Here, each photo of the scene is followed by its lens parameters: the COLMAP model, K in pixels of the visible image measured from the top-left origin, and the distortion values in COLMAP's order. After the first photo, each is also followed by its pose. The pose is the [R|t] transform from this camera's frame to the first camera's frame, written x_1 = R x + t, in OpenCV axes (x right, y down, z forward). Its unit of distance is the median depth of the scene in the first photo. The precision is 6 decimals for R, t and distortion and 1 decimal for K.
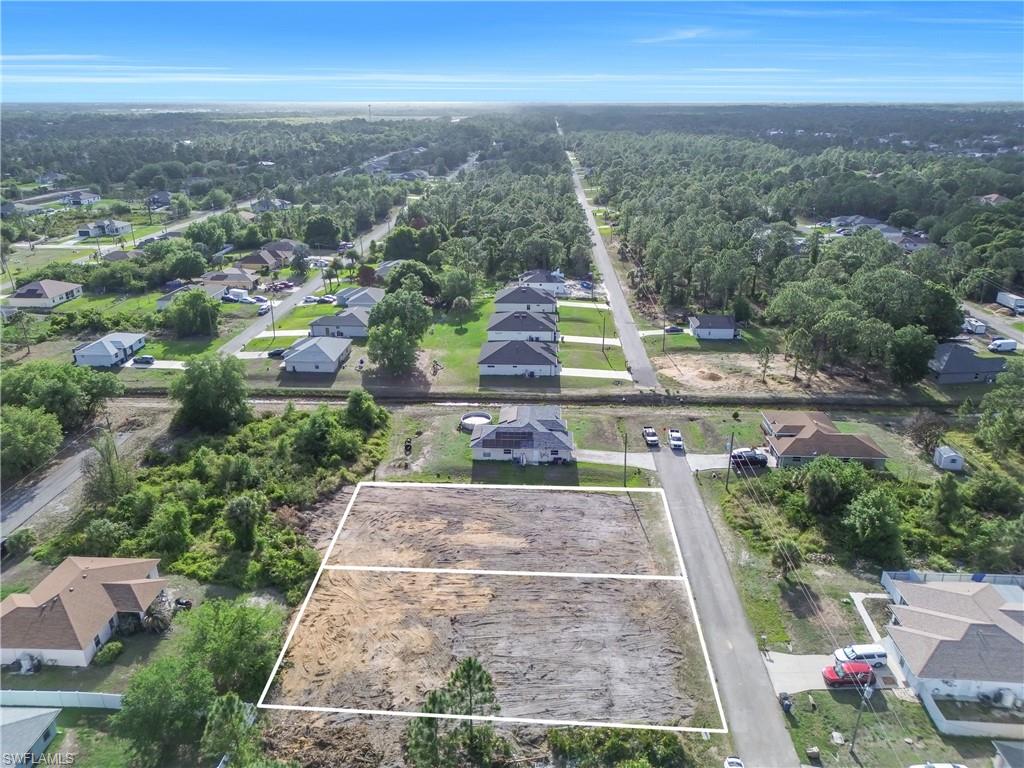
lens RADIAL K [[713.0, 0, 512.0], [0, 713.0, 384.0], [0, 0, 1]] dist [0.083565, -0.099655]
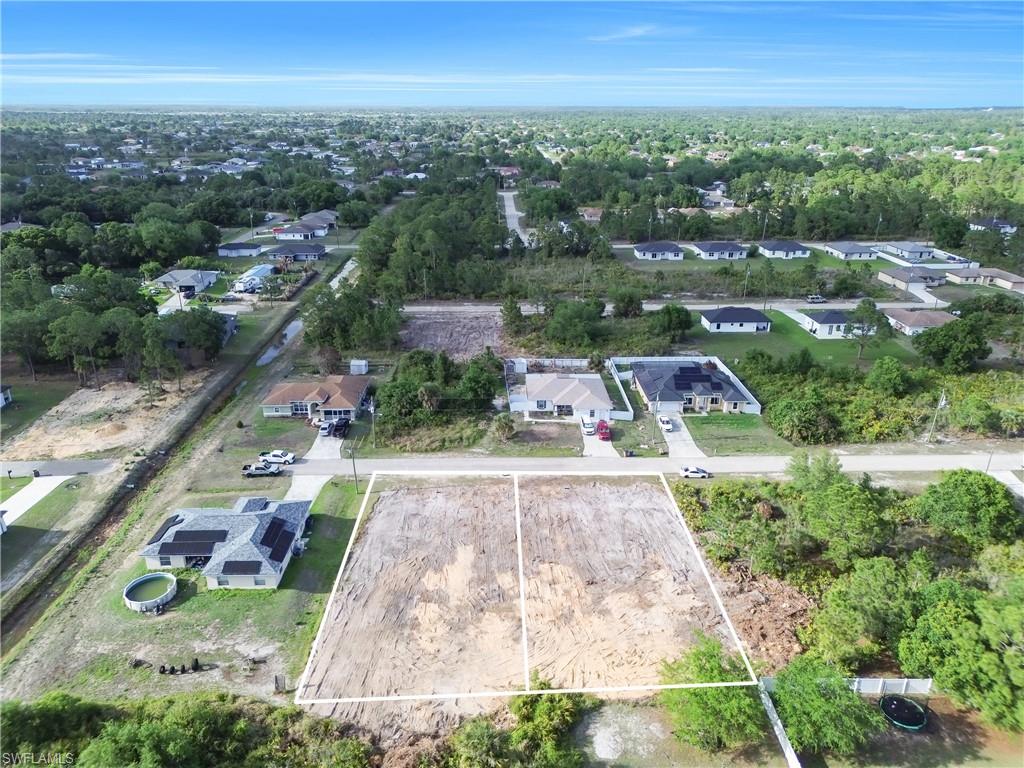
lens RADIAL K [[713.0, 0, 512.0], [0, 713.0, 384.0], [0, 0, 1]] dist [0.083565, -0.099655]
pose [[-0.070524, -0.359647, 0.930419, -0.679317], [0.362245, 0.859830, 0.359819, -0.249583], [-0.929411, 0.362416, 0.069642, 0.654035]]
